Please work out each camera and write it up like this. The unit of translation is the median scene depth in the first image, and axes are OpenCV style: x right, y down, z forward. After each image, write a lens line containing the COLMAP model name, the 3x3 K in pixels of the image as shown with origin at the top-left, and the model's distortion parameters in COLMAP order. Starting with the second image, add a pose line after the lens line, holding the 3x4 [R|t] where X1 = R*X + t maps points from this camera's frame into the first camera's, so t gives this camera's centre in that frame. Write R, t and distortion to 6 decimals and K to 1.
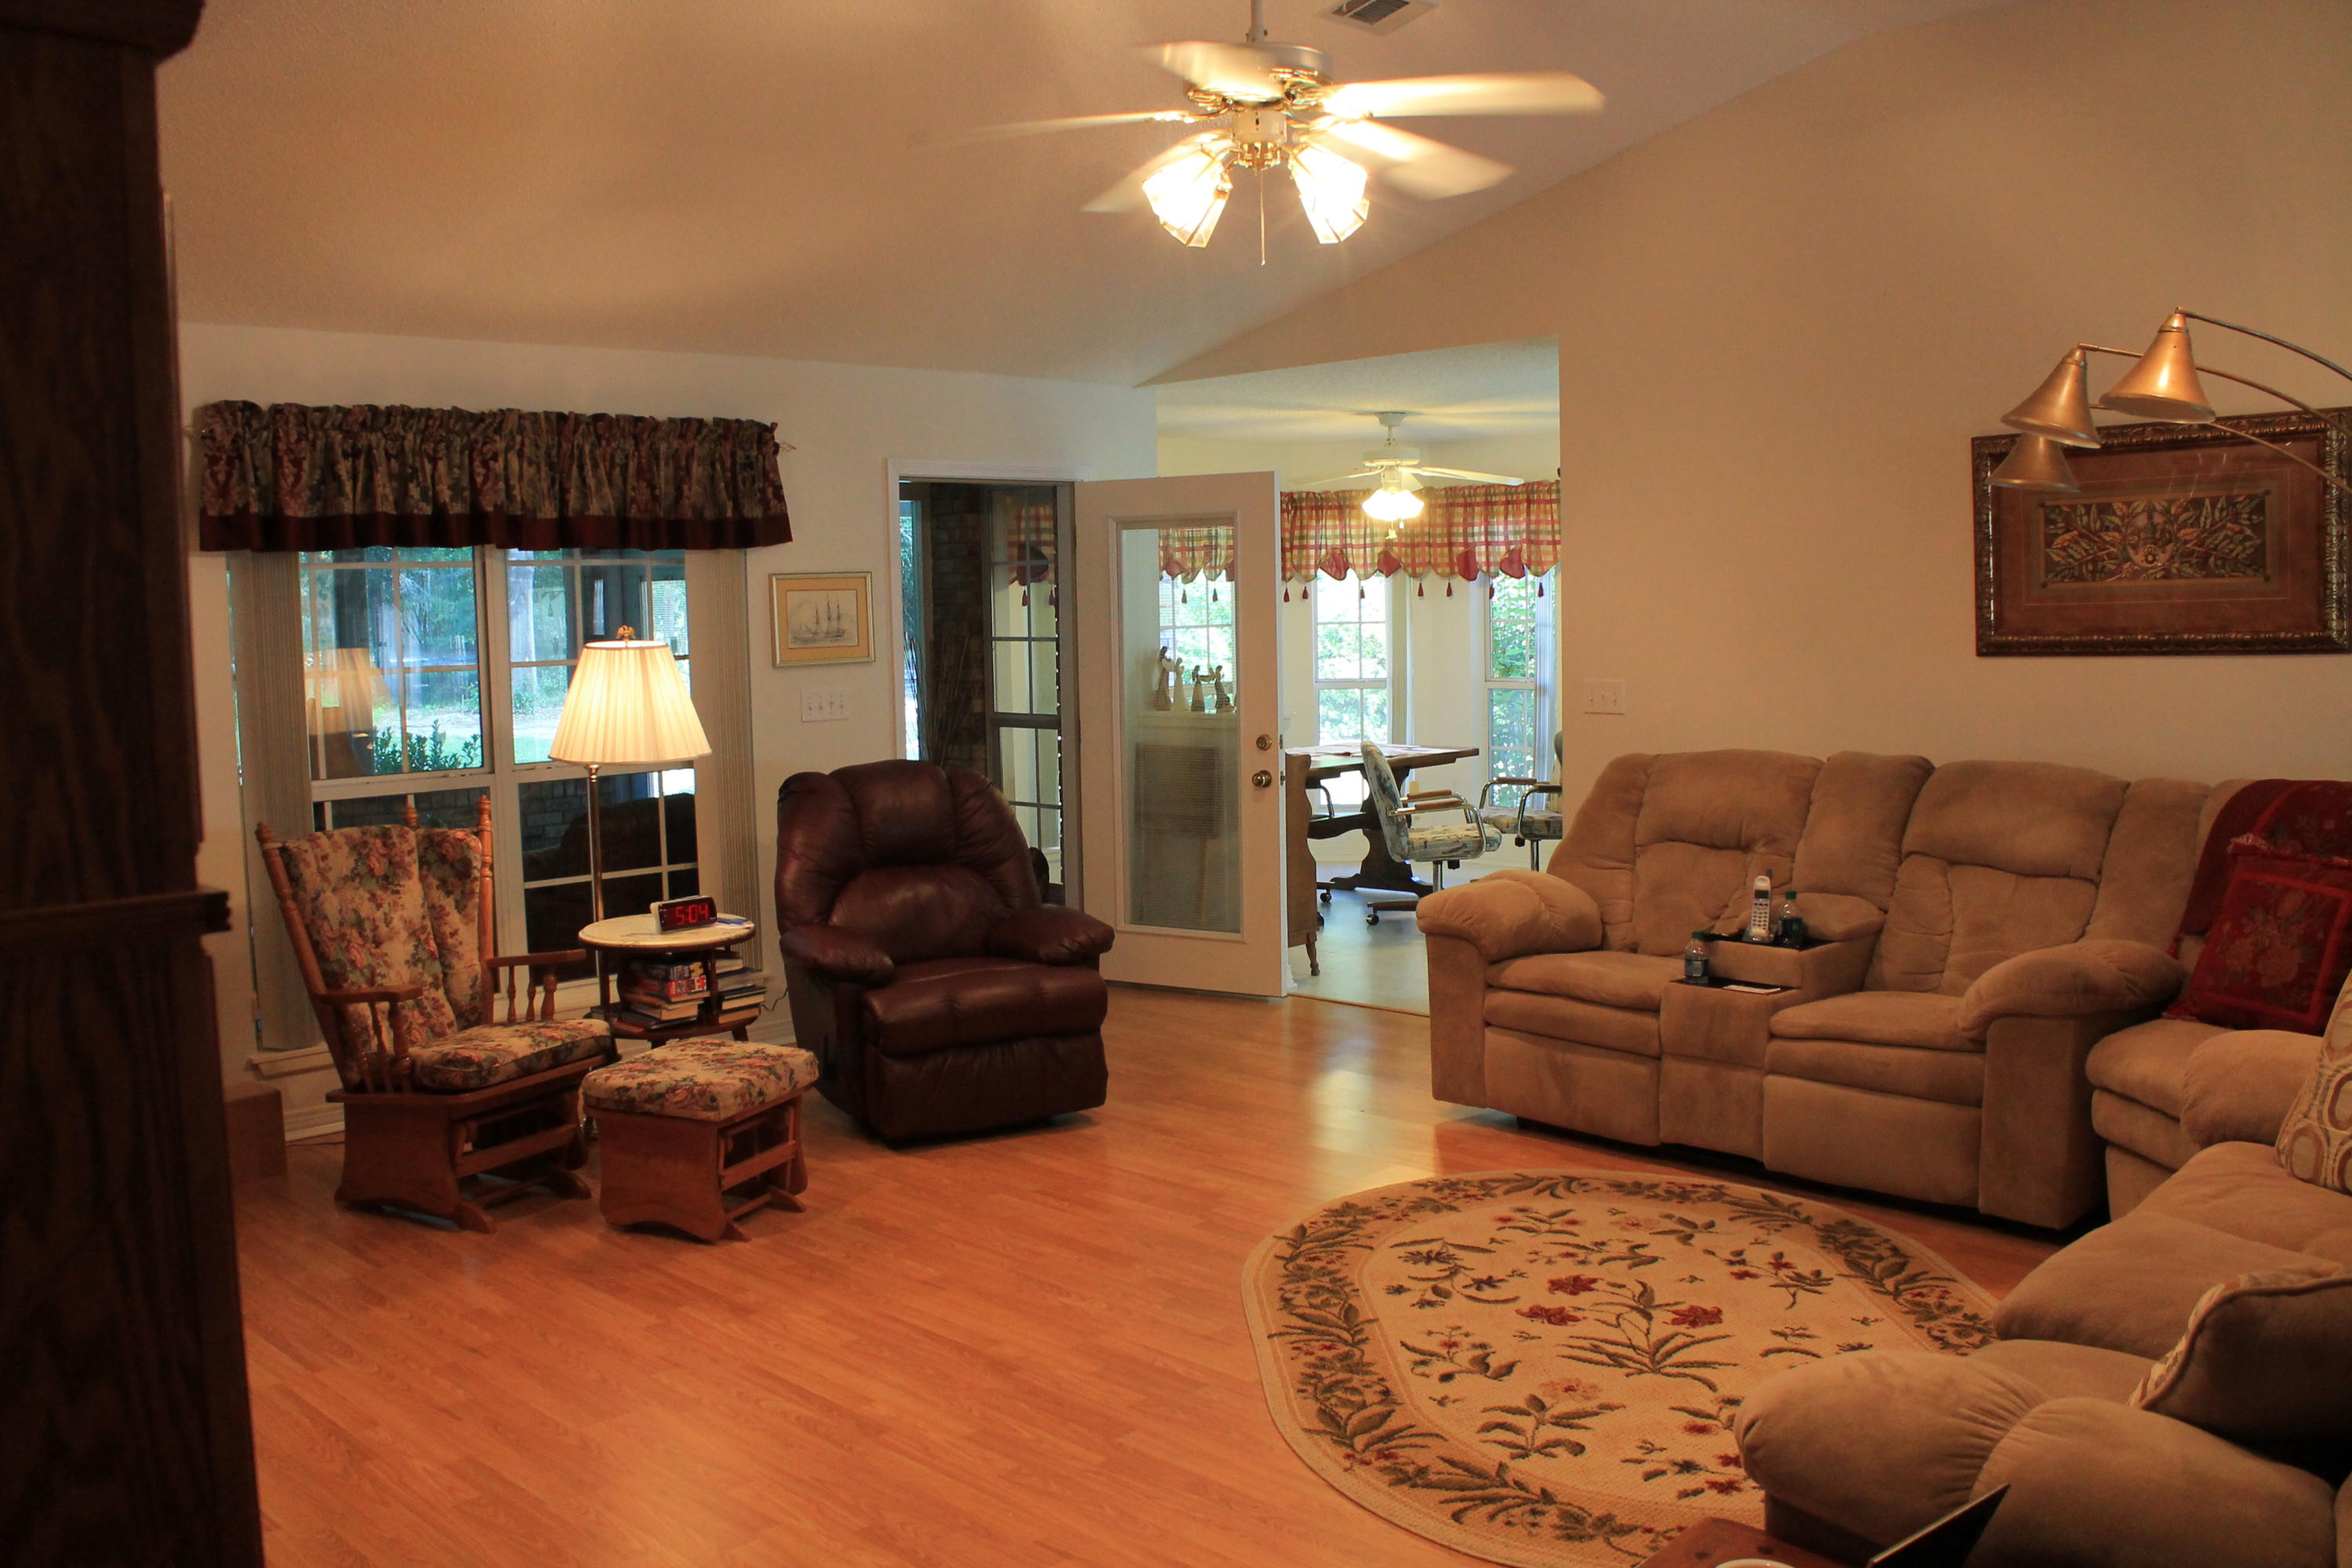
lens RADIAL K [[1996.2, 0, 1161.0], [0, 1996.2, 772.3], [0, 0, 1]] dist [-0.163578, 0.135916]
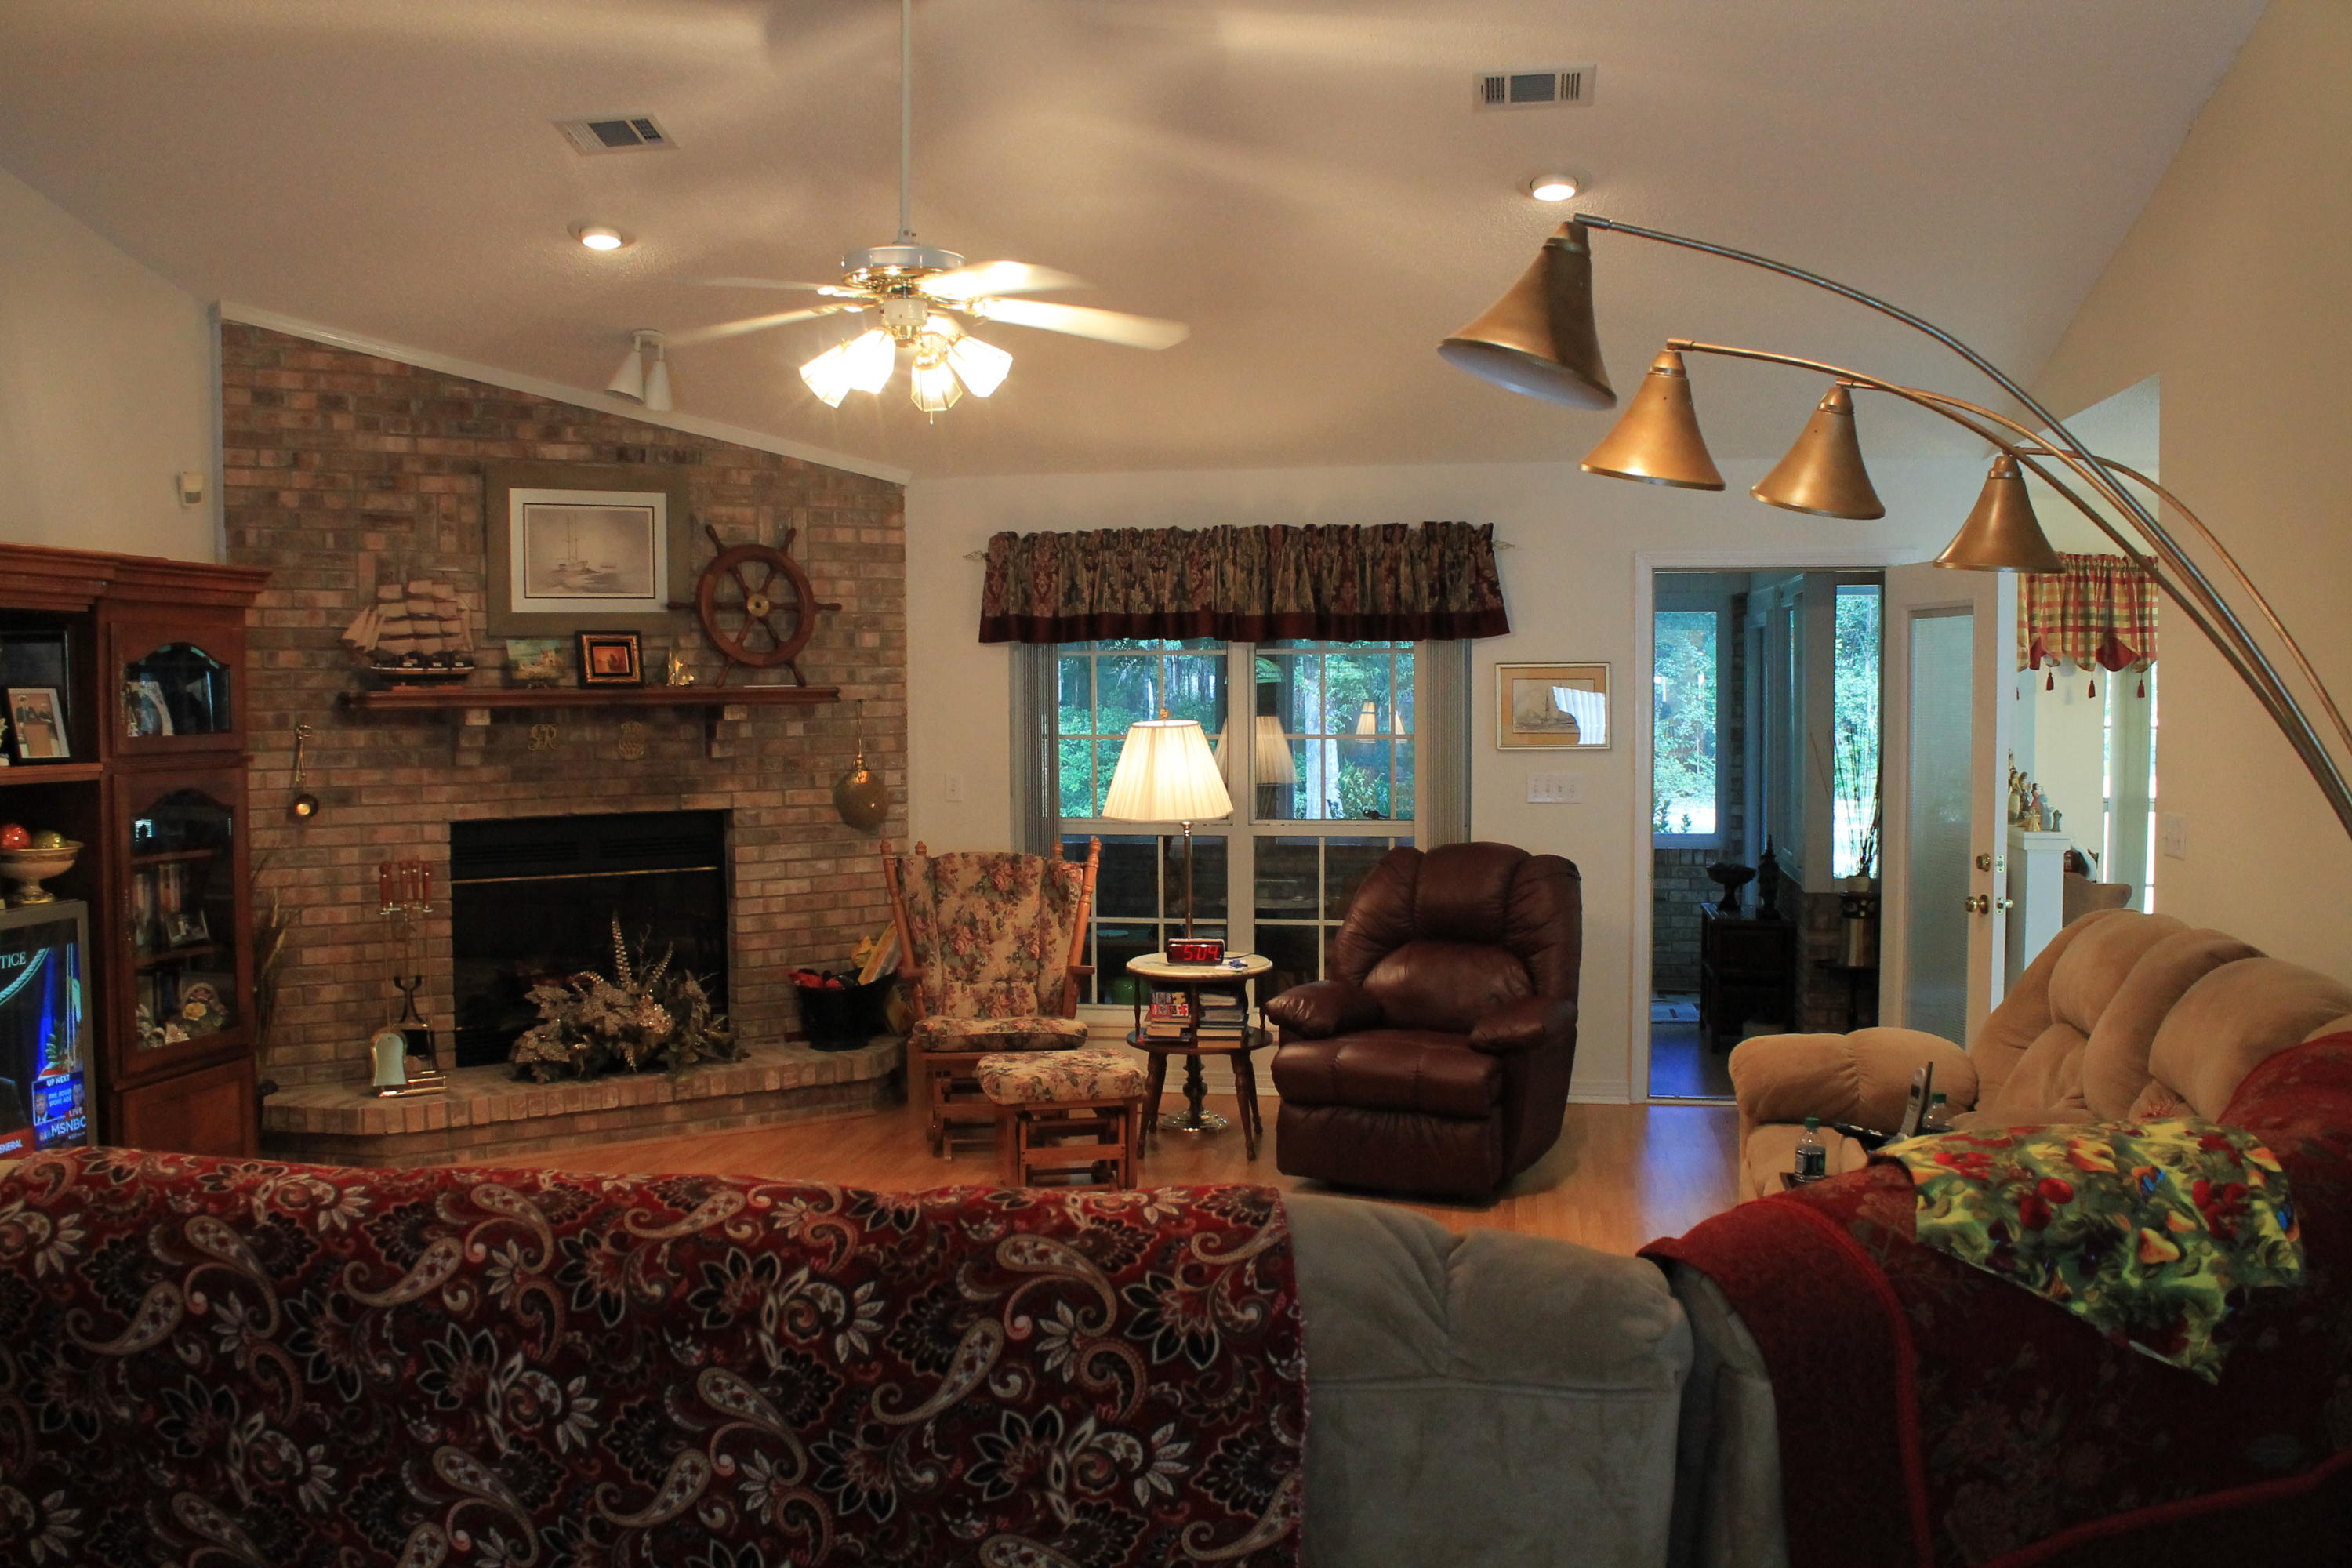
lens RADIAL K [[2012.8, 0, 1135.2], [0, 2012.8, 778.6], [0, 0, 1]] dist [-0.171397, 0.165132]
pose [[0.570003, 0.056075, -0.819727, 0.724510], [-0.079928, 0.996721, 0.012605, -0.044489], [0.817746, 0.058334, 0.572616, 0.273885]]
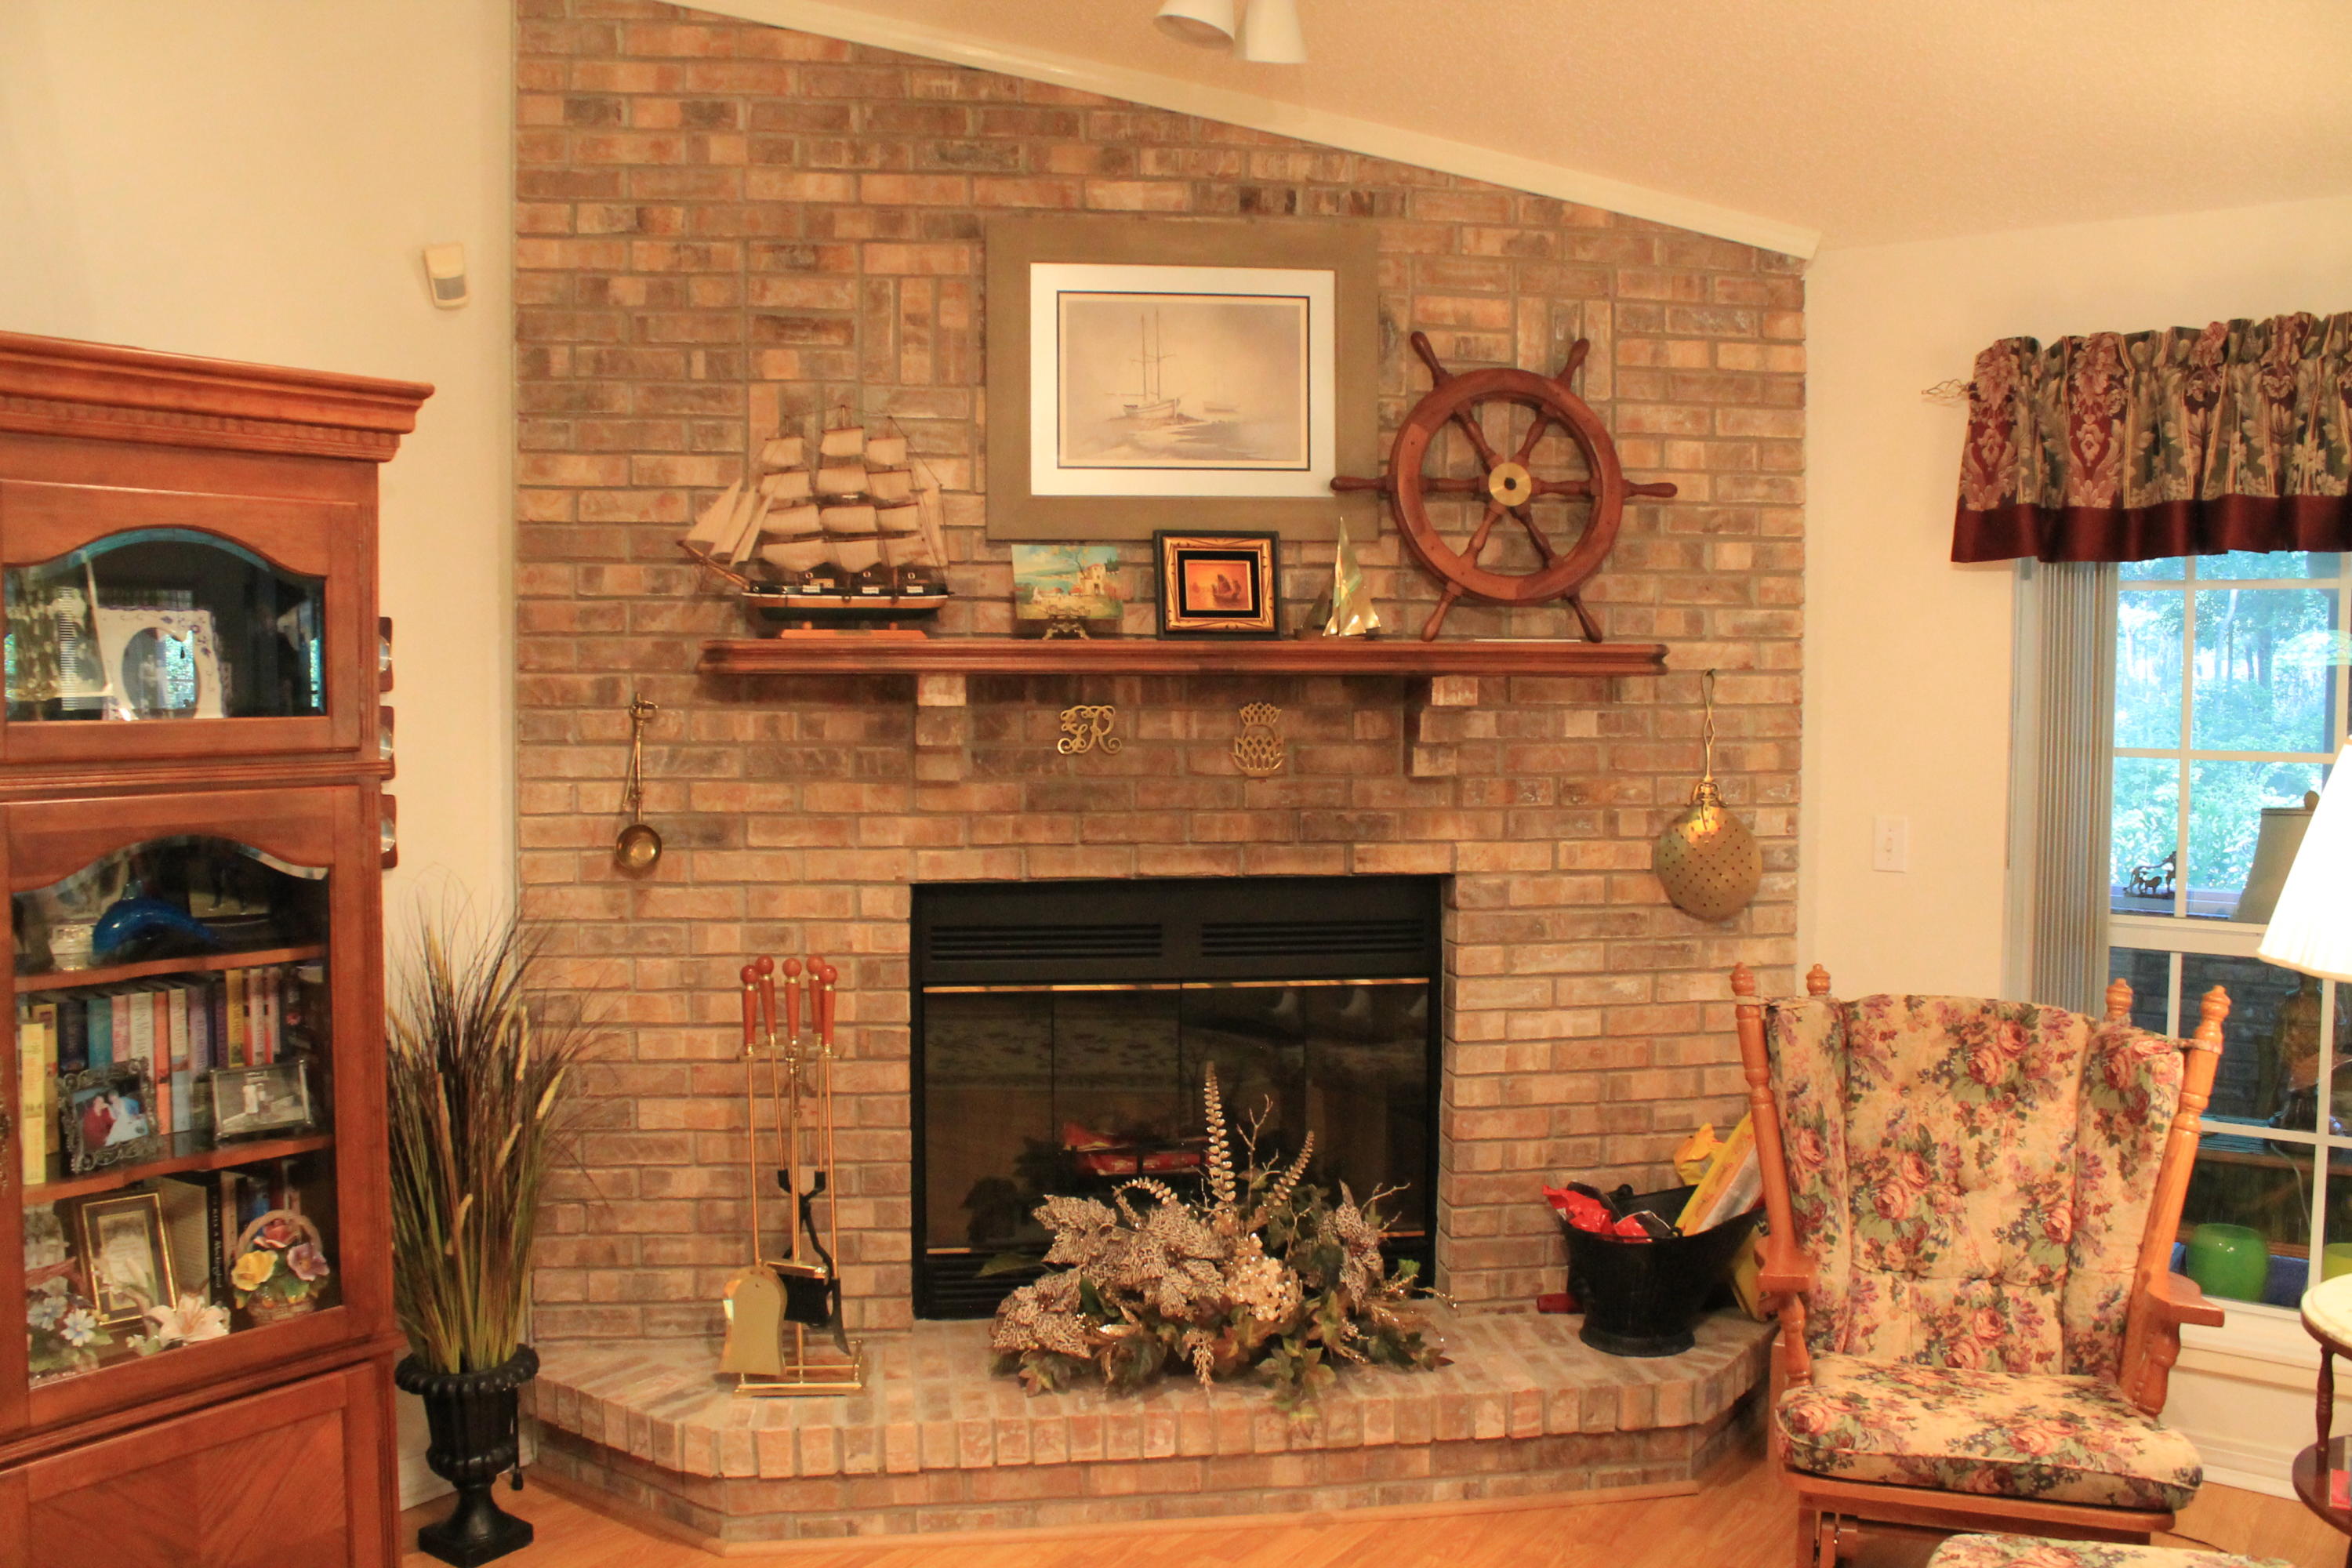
lens RADIAL K [[2012.8, 0, 1135.2], [0, 2012.8, 778.6], [0, 0, 1]] dist [-0.171397, 0.165132]
pose [[0.159442, 0.078263, -0.984100, 0.149358], [-0.095812, 0.993373, 0.063477, -0.053196], [0.982547, 0.084168, 0.165884, 0.590482]]
